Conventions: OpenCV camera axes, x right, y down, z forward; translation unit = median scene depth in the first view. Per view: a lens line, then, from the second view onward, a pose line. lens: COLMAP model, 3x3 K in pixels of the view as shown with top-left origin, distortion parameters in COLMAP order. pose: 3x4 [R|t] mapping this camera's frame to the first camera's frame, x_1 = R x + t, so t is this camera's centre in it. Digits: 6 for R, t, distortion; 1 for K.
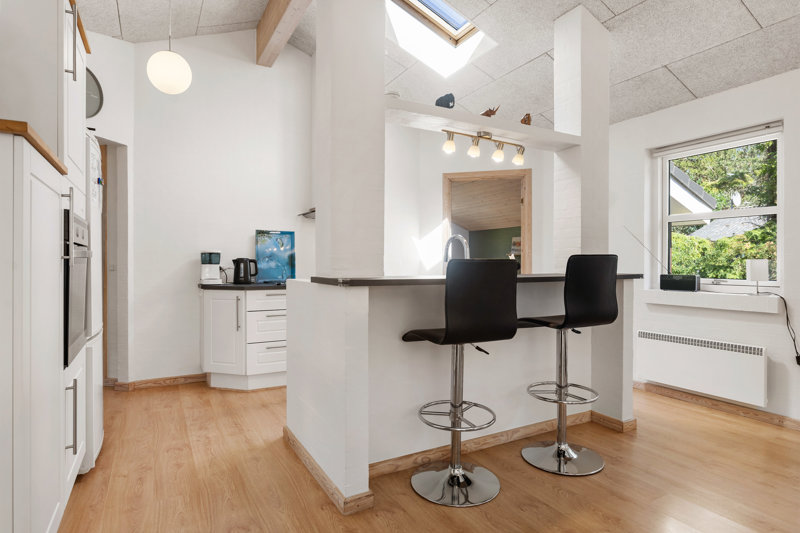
lens RADIAL K [[451.5, 0, 408.3], [0, 451.5, 261.8], [0, 0, 1]] dist [-0.003230, 0.000922]
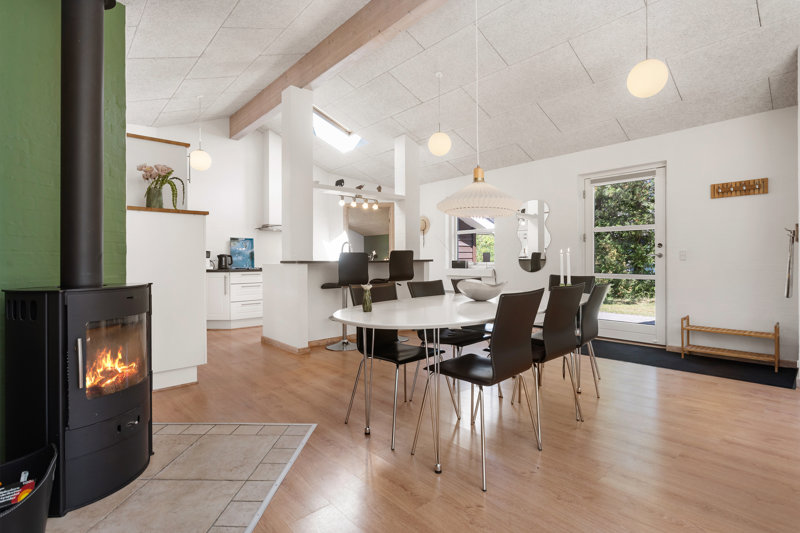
lens RADIAL K [[386.5, 0, 416.2], [0, 386.5, 258.8], [0, 0, 1]] dist [-0.026524, -0.000082]
pose [[0.971263, -0.010907, 0.237759, -0.005255], [0.010736, 0.999940, 0.002018, 0.015045], [-0.237767, 0.000593, 0.971322, -0.637688]]
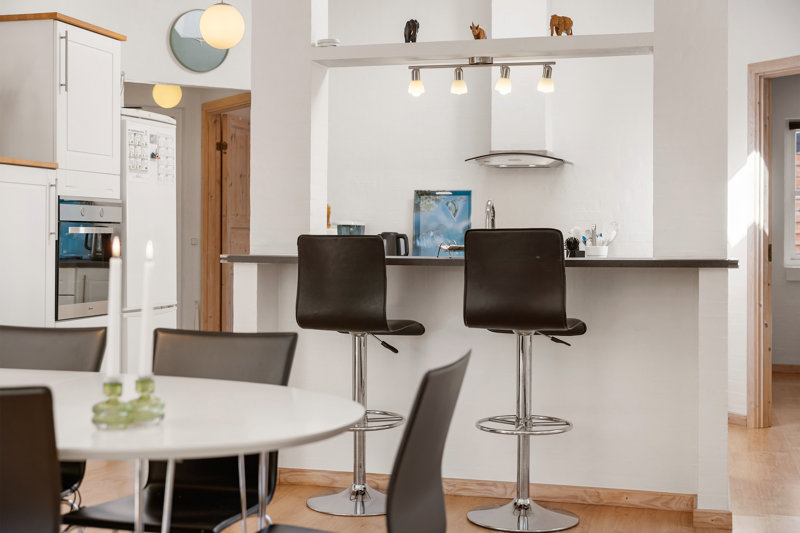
lens RADIAL K [[1135.5, 0, 398.2], [0, 1135.5, 230.4], [0, 0, 1]] dist [0.046236, 0.000000]
pose [[0.704561, -0.002201, -0.709640, 0.982375], [-0.001031, 0.999991, -0.004125, -0.003690], [0.709642, 0.003638, 0.704553, -0.258398]]
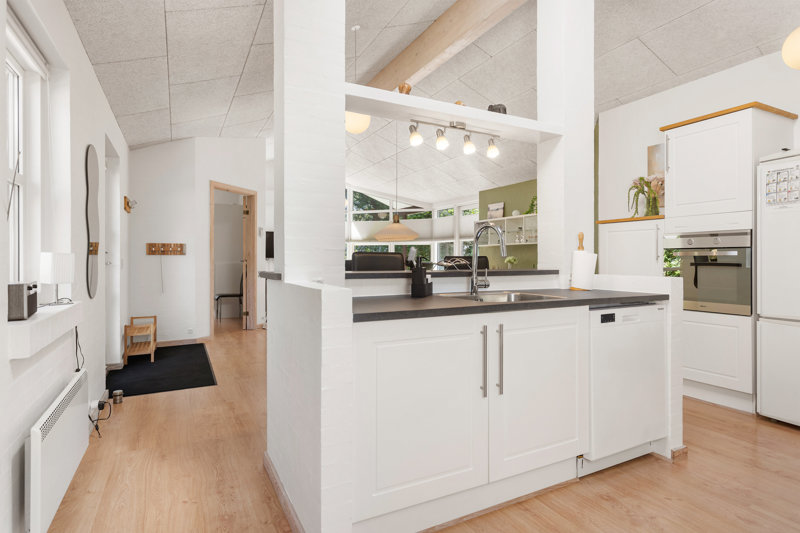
lens RADIAL K [[435.2, 0, 404.5], [0, 435.2, 263.9], [0, 0, 1]] dist [0.001957, 0.003017]
pose [[-0.999263, -0.000756, 0.038366, 0.182287], [-0.000451, 0.999968, 0.007967, 0.004255], [-0.038370, 0.007944, -0.999232, 1.402833]]
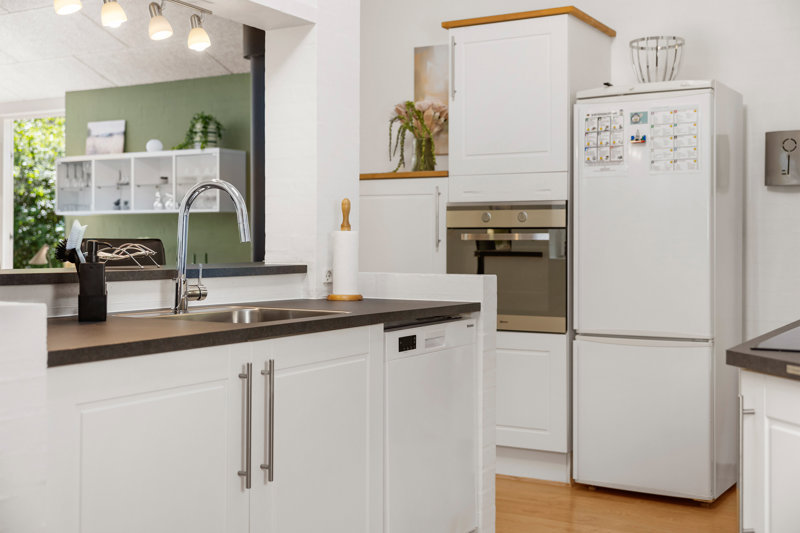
lens RADIAL K [[980.4, 0, 402.9], [0, 980.4, 261.1], [0, 0, 1]] dist [0.000403, 0.000000]
pose [[-0.868277, 0.004438, -0.496060, 0.327967], [-0.003613, 0.999877, 0.015269, 0.002164], [0.496067, 0.015050, -0.868154, 1.499186]]
